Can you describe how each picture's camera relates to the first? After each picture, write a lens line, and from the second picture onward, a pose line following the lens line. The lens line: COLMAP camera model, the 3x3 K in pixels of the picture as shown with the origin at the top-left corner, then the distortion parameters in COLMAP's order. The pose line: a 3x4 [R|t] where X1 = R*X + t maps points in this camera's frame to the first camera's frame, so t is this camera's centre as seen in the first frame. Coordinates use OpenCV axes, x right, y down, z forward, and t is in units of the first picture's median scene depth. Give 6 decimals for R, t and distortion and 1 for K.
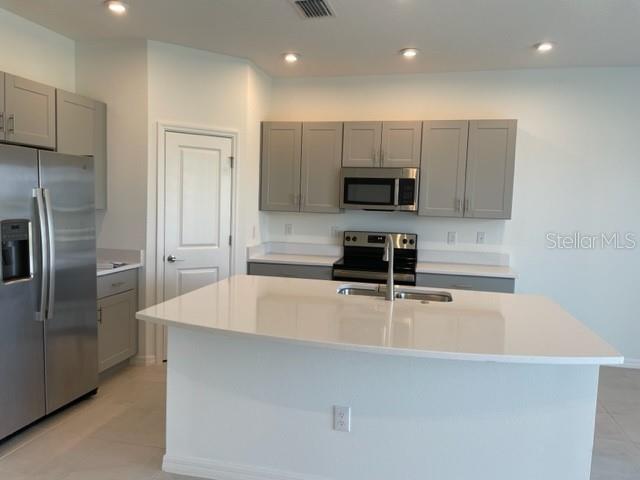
lens RADIAL K [[484.8, 0, 315.0], [0, 484.8, 241.9], [0, 0, 1]] dist [0.038559, -0.018649]
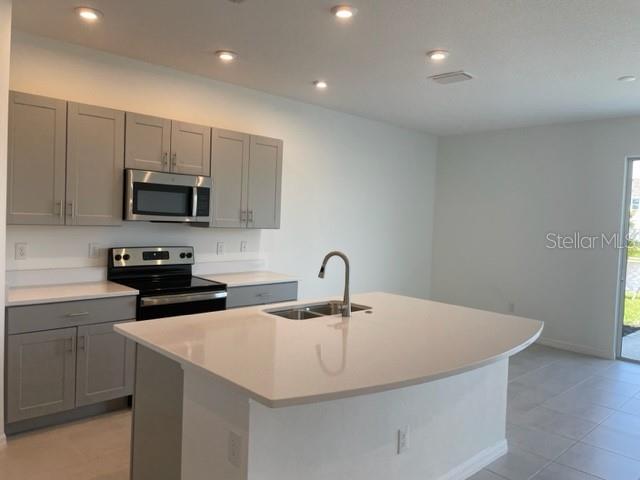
lens RADIAL K [[484.8, 0, 316.4], [0, 484.8, 234.9], [0, 0, 1]] dist [0.038559, -0.018649]
pose [[0.542819, -0.039563, 0.838917, -0.454413], [0.050797, 0.998608, 0.014227, -0.041482], [-0.838312, 0.034892, 0.544073, 0.311191]]
